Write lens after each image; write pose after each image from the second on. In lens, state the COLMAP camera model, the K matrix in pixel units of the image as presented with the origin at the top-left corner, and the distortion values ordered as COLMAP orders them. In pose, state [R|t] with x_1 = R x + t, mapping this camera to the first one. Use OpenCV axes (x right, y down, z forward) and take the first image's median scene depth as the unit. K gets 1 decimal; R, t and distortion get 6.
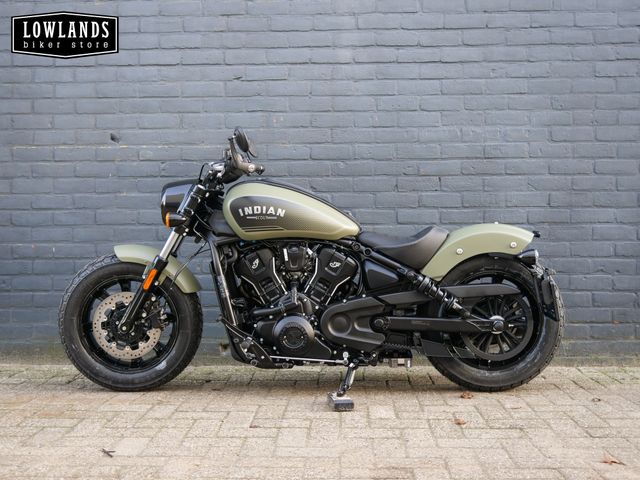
lens RADIAL K [[736.3, 0, 320.0], [0, 736.3, 240.0], [0, 0, 1]] dist [-0.011269, 0.032403]
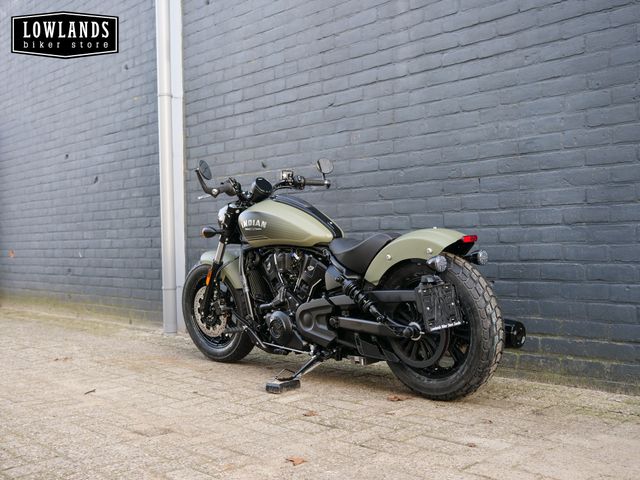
lens RADIAL K [[736.3, 0, 320.0], [0, 736.3, 240.0], [0, 0, 1]] dist [-0.011269, 0.032403]
pose [[0.707942, -0.012290, -0.706164, 0.817884], [0.017210, 0.999852, -0.000149, -0.009490], [0.706061, -0.012048, 0.708048, 0.199484]]
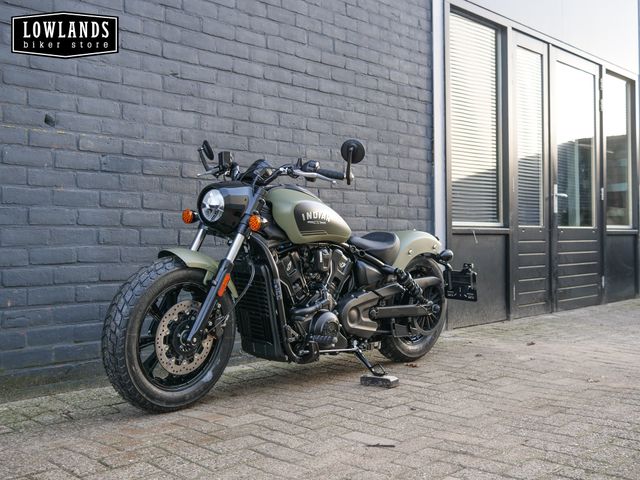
lens RADIAL K [[736.3, 0, 320.0], [0, 736.3, 240.0], [0, 0, 1]] dist [-0.011269, 0.032403]
pose [[0.659155, 0.002658, 0.752002, -0.836838], [0.002738, 0.999979, -0.005935, 0.001584], [-0.752002, 0.005971, 0.659134, 0.272246]]
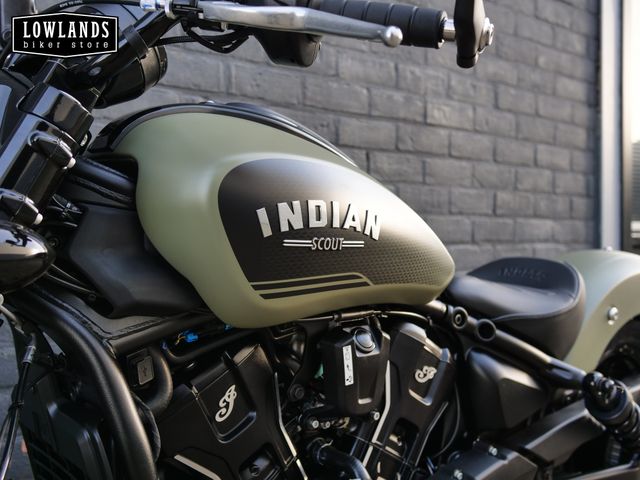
lens RADIAL K [[736.3, 0, 320.0], [0, 736.3, 240.0], [0, 0, 1]] dist [-0.011269, 0.032403]
pose [[0.730457, 0.000006, 0.682958, -0.248902], [-0.003184, 0.999989, 0.003396, -0.030586], [-0.682951, -0.004656, 0.730450, 0.762722]]
